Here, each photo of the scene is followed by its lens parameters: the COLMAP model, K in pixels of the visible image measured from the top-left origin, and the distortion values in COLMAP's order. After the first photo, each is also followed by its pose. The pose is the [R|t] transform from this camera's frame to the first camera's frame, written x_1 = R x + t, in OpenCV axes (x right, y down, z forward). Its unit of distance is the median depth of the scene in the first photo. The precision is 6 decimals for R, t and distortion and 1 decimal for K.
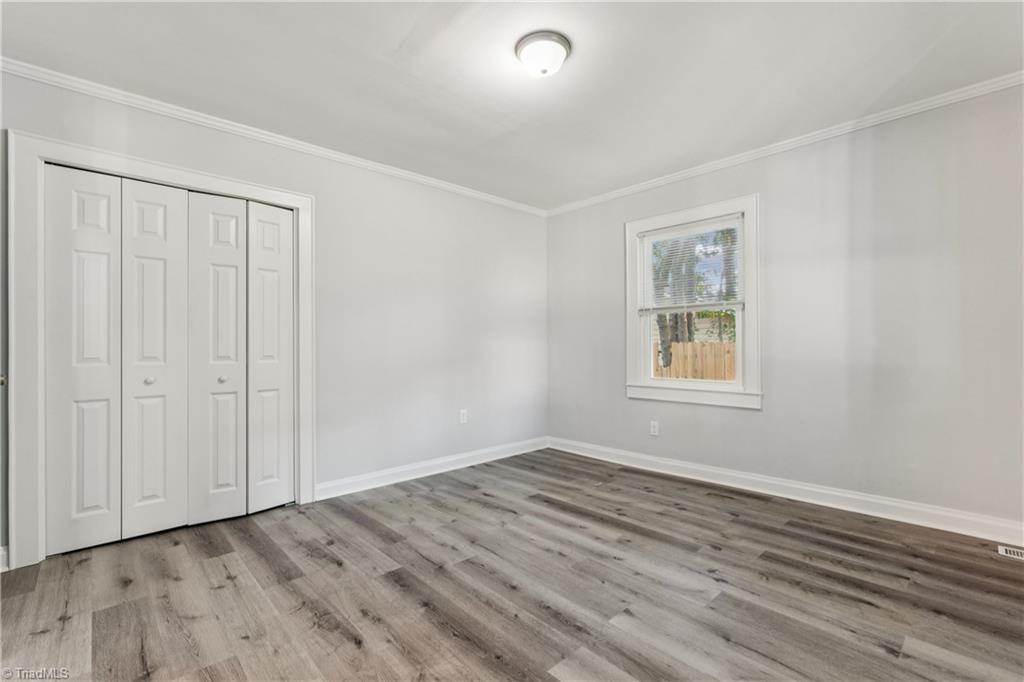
lens RADIAL K [[452.3, 0, 513.8], [0, 452.3, 342.0], [0, 0, 1]] dist [-0.001973, -0.000488]
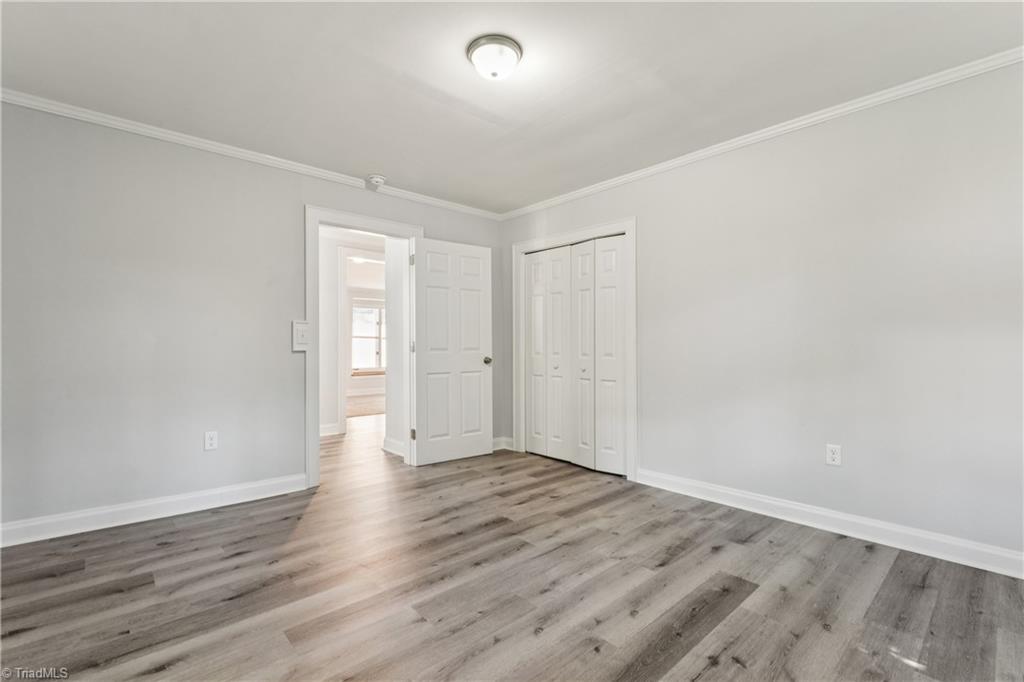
lens RADIAL K [[452.3, 0, 513.8], [0, 452.3, 342.0], [0, 0, 1]] dist [-0.001973, -0.000488]
pose [[0.004155, -0.002766, -0.999988, 0.851358], [0.005857, 0.999979, -0.002742, -0.002295], [0.999974, -0.005846, 0.004171, 0.826957]]
